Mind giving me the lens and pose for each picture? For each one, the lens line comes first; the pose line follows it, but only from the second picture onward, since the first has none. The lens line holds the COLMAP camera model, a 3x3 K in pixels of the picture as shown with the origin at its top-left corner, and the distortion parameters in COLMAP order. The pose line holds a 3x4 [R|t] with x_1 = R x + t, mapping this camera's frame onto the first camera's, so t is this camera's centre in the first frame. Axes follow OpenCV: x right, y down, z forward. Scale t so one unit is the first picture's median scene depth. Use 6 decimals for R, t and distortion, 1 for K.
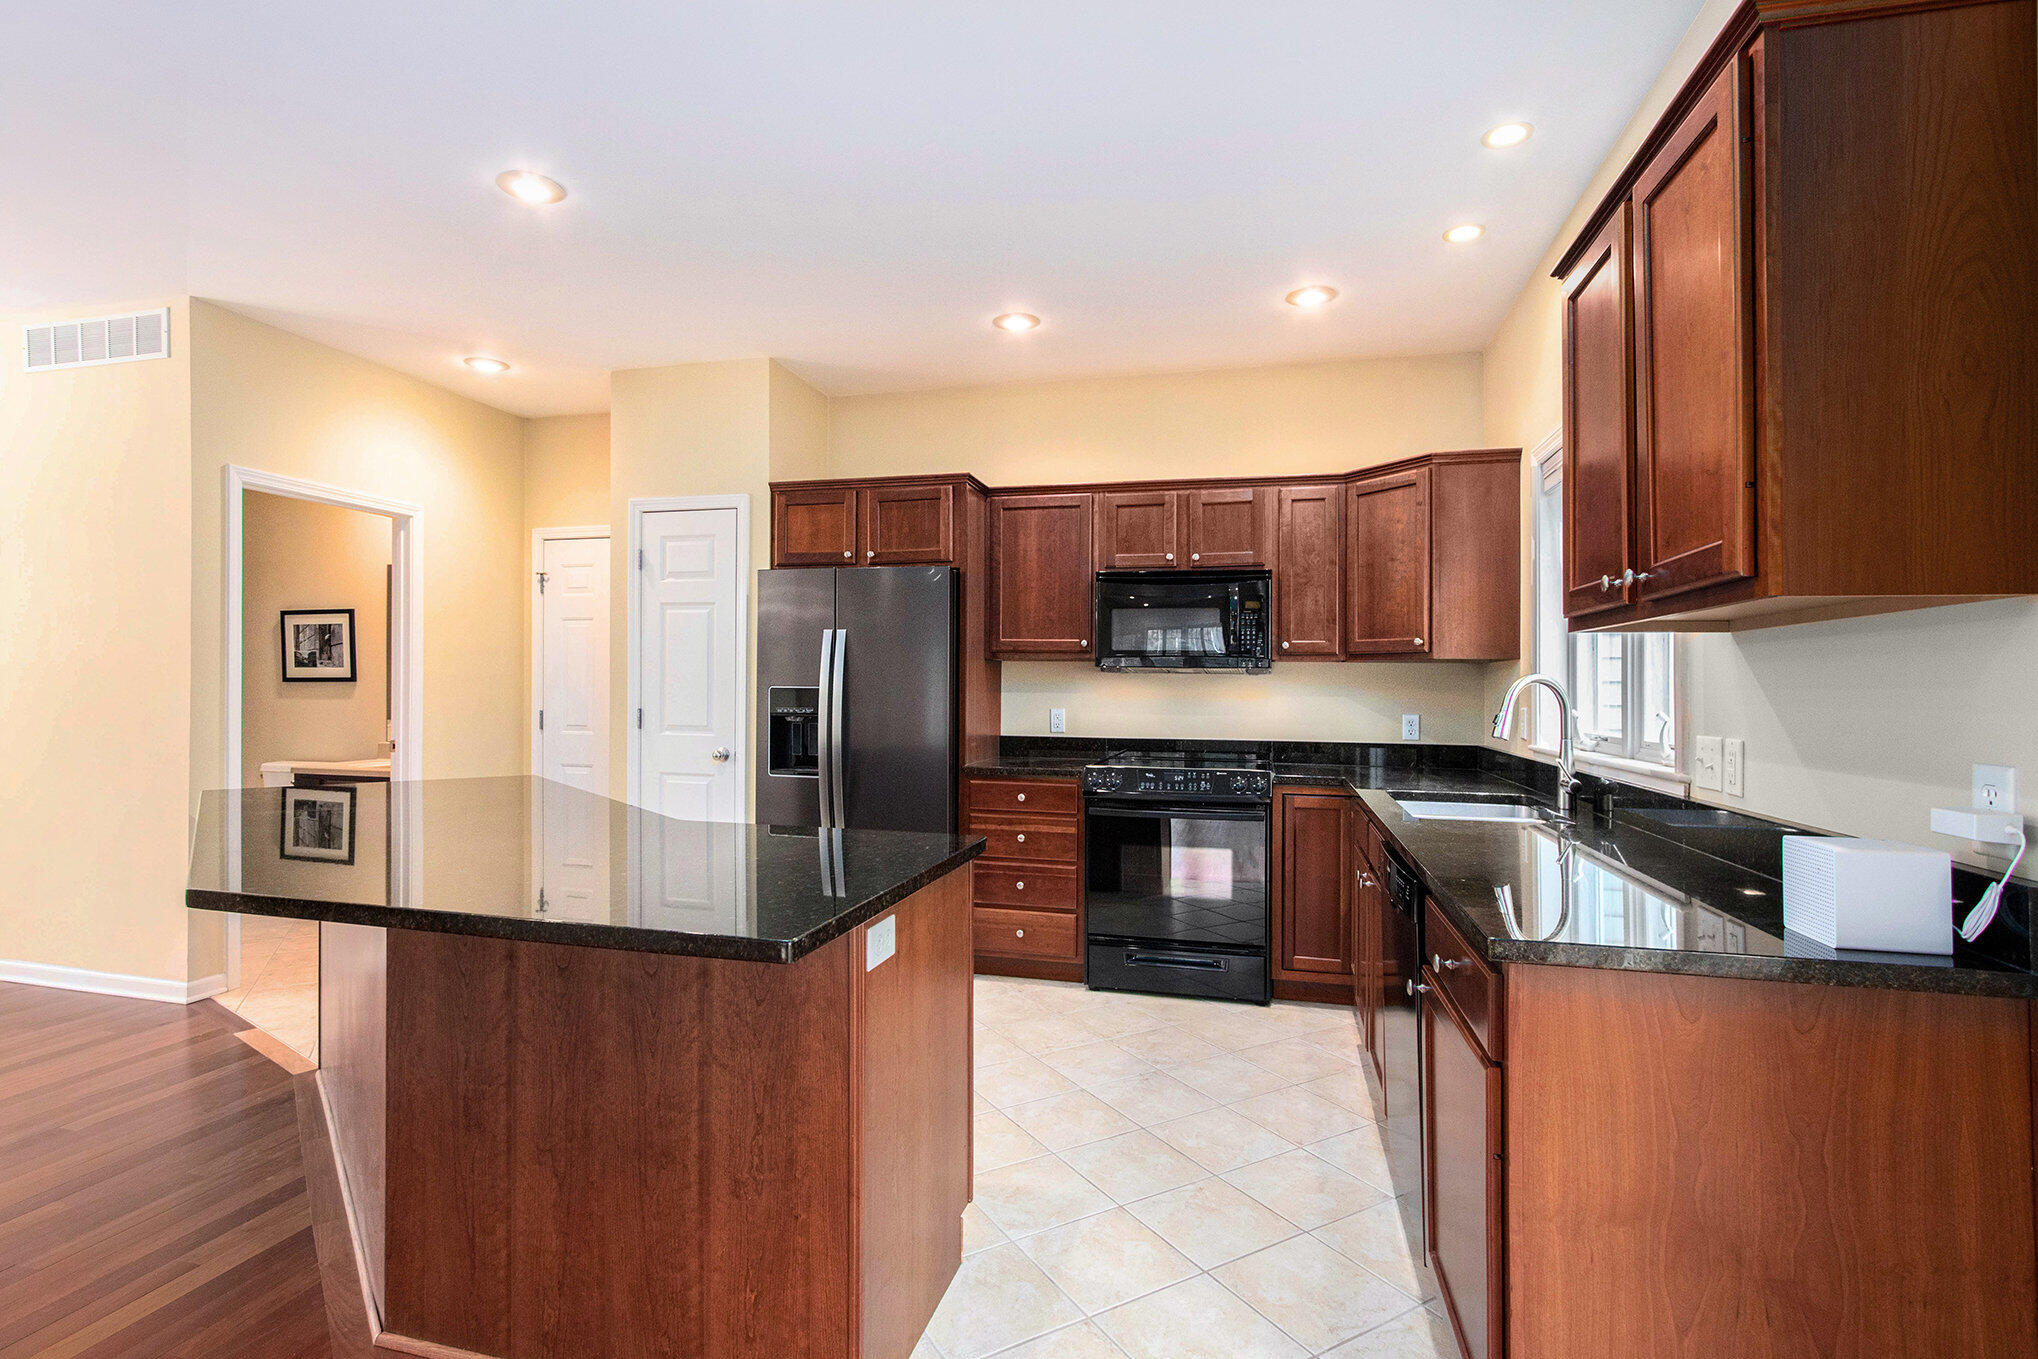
lens RADIAL K [[937.4, 0, 1008.6], [0, 937.4, 682.0], [0, 0, 1]] dist [-0.006190, -0.000982]
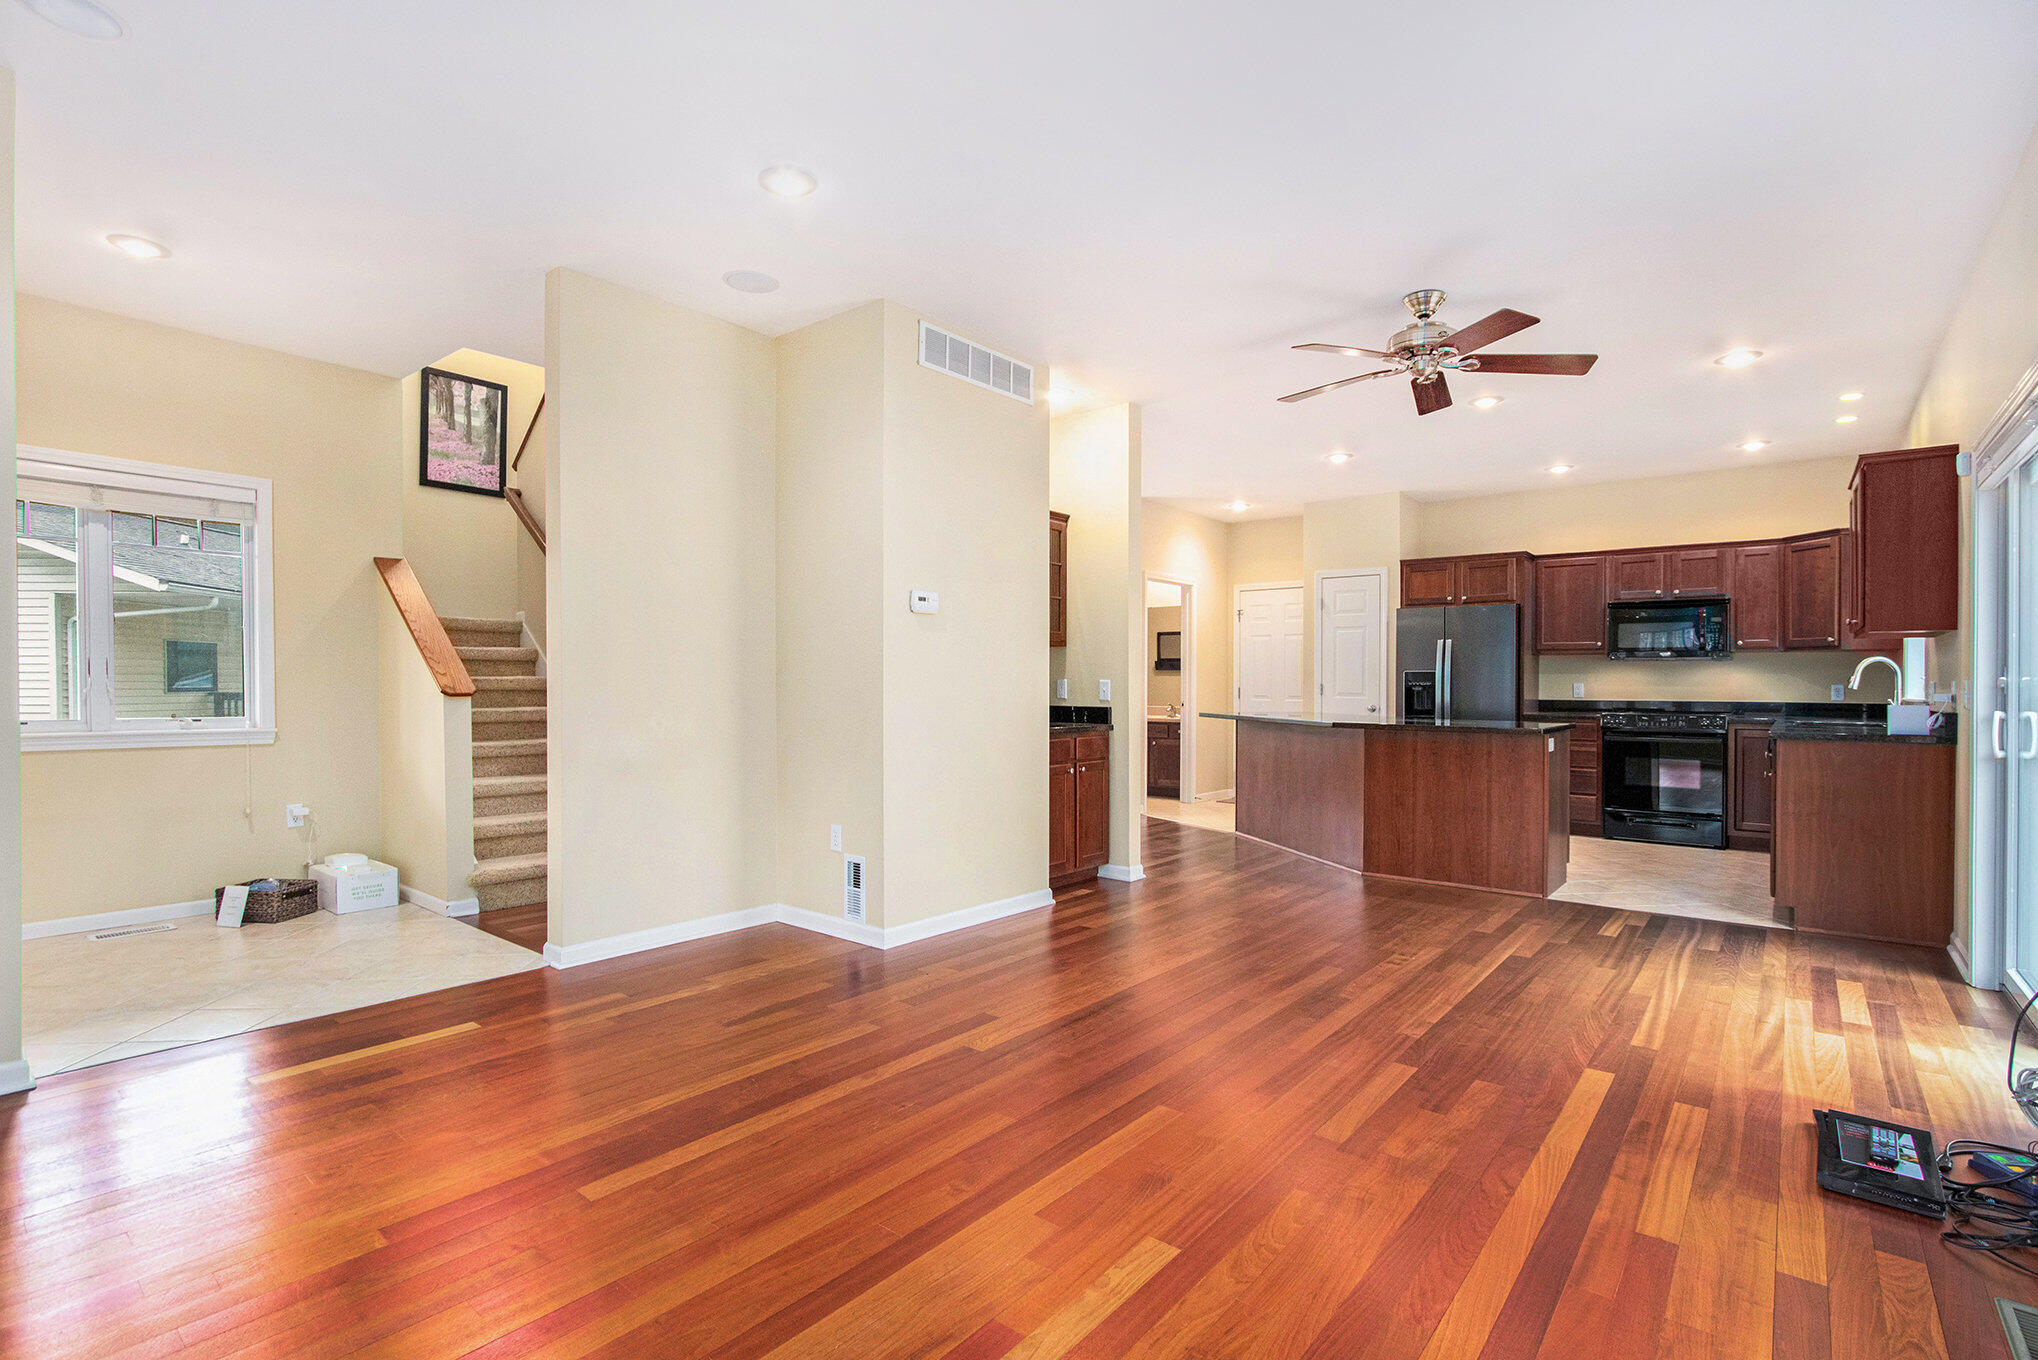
lens RADIAL K [[937.4, 0, 1031.4], [0, 937.4, 690.6], [0, 0, 1]] dist [-0.006190, -0.000982]
pose [[0.914771, -0.002148, -0.403966, -0.182740], [0.004799, 0.999973, 0.005550, 0.029818], [0.403943, -0.007016, 0.914757, -1.004993]]
